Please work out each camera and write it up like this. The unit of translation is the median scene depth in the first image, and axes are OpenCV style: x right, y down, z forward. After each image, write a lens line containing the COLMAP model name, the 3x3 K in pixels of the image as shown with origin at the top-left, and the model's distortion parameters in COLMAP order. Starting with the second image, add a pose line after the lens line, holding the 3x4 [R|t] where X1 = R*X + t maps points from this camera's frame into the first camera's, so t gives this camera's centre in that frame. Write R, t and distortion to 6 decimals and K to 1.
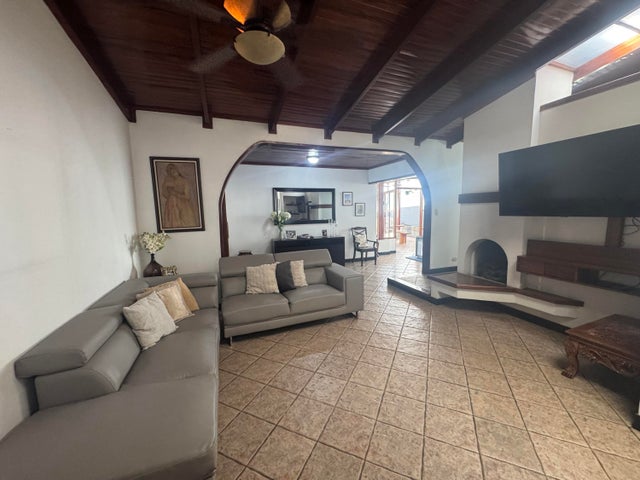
lens RADIAL K [[256.2, 0, 318.3], [0, 256.2, 241.0], [0, 0, 1]] dist [0.002011, -0.000216]
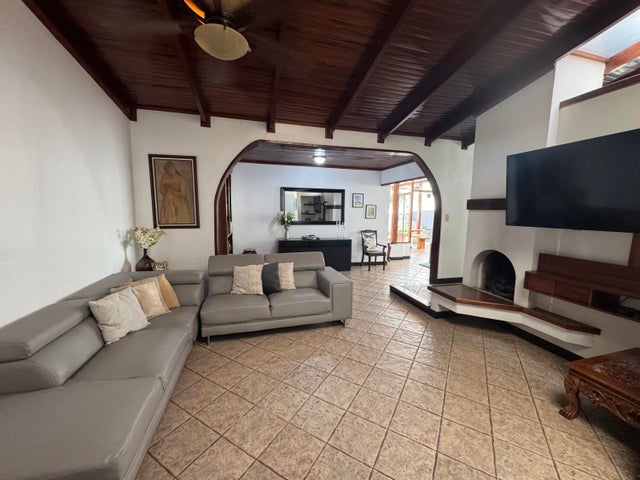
lens RADIAL K [[256.2, 0, 317.4], [0, 256.2, 241.0], [0, 0, 1]] dist [0.002011, -0.000216]
pose [[0.994133, 0.045674, -0.098045, 0.147833], [-0.045609, 0.998955, 0.002905, -0.016713], [0.098075, 0.001584, 0.995178, 0.046418]]
